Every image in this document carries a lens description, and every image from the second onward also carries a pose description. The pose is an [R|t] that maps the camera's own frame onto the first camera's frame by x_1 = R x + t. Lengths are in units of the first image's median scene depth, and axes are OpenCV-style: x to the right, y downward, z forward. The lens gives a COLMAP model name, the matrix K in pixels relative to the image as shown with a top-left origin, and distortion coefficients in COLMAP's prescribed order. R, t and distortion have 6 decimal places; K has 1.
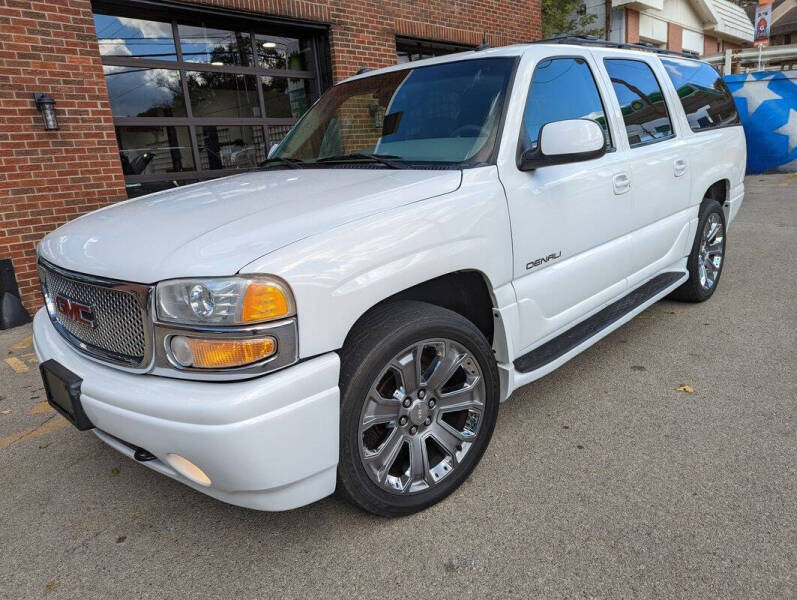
lens RADIAL K [[556.2, 0, 388.5], [0, 556.2, 296.9], [0, 0, 1]] dist [0.018637, -0.006938]
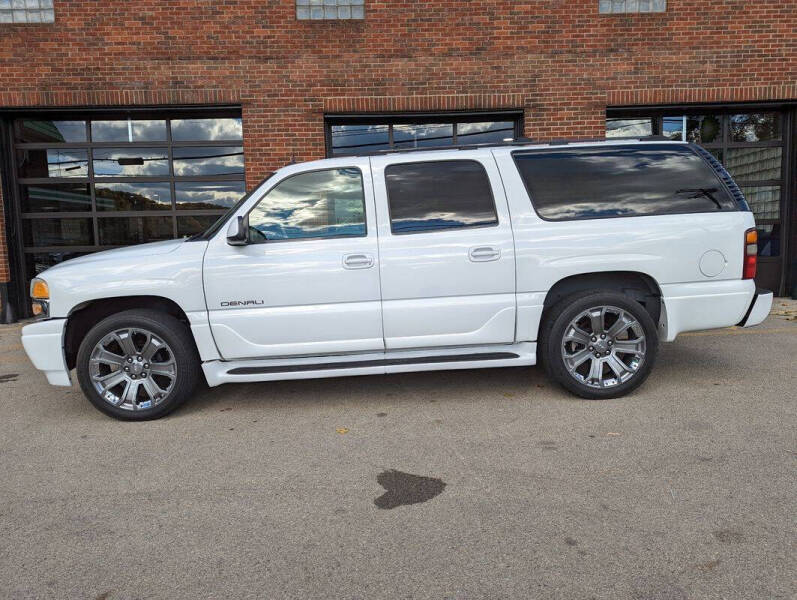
lens RADIAL K [[554.3, 0, 398.0], [0, 554.3, 300.0], [0, 0, 1]] dist [0.030668, -0.019871]
pose [[0.712556, 0.135793, -0.688349, 1.491742], [-0.191433, 0.981495, -0.004542, -0.136593], [0.674995, 0.135009, 0.725365, 0.151603]]
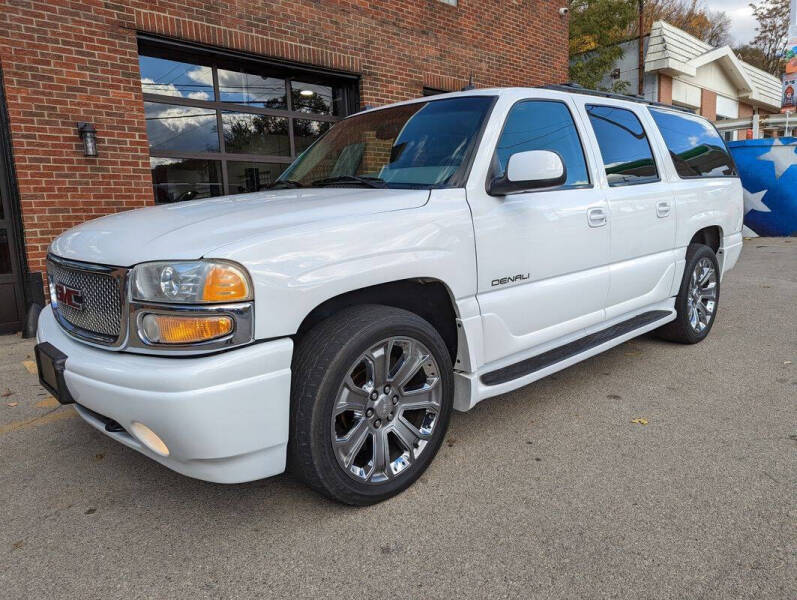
lens RADIAL K [[553.0, 0, 402.8], [0, 553.0, 301.7], [0, 0, 1]] dist [0.041096, -0.030226]
pose [[0.997963, 0.050651, -0.038782, 0.106349], [-0.053575, 0.995475, -0.078486, 0.064301], [0.034631, 0.080404, 0.996161, -0.060891]]
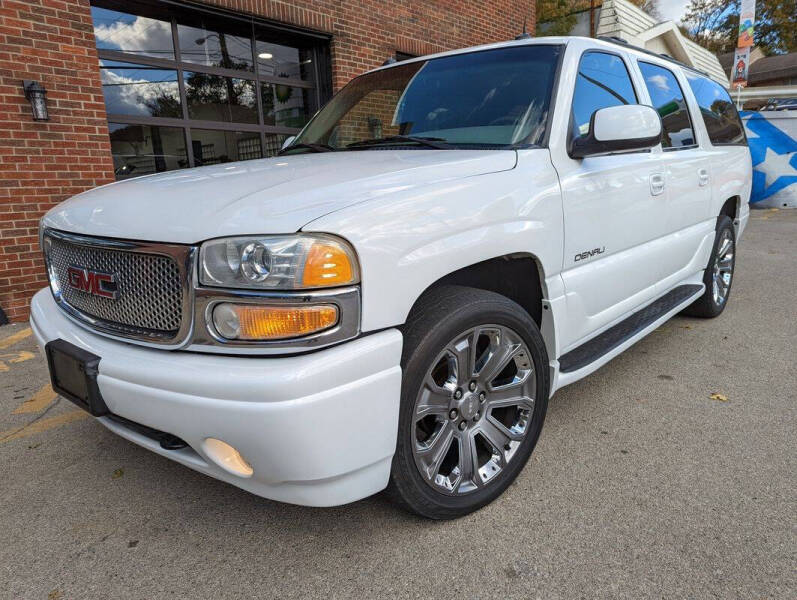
lens RADIAL K [[557.9, 0, 397.3], [0, 557.9, 307.6], [0, 0, 1]] dist [0.010346, 0.001993]
pose [[0.997905, 0.027882, 0.058384, -0.093625], [-0.026021, 0.999136, -0.032395, 0.059636], [-0.059237, 0.030808, 0.997768, 0.062271]]
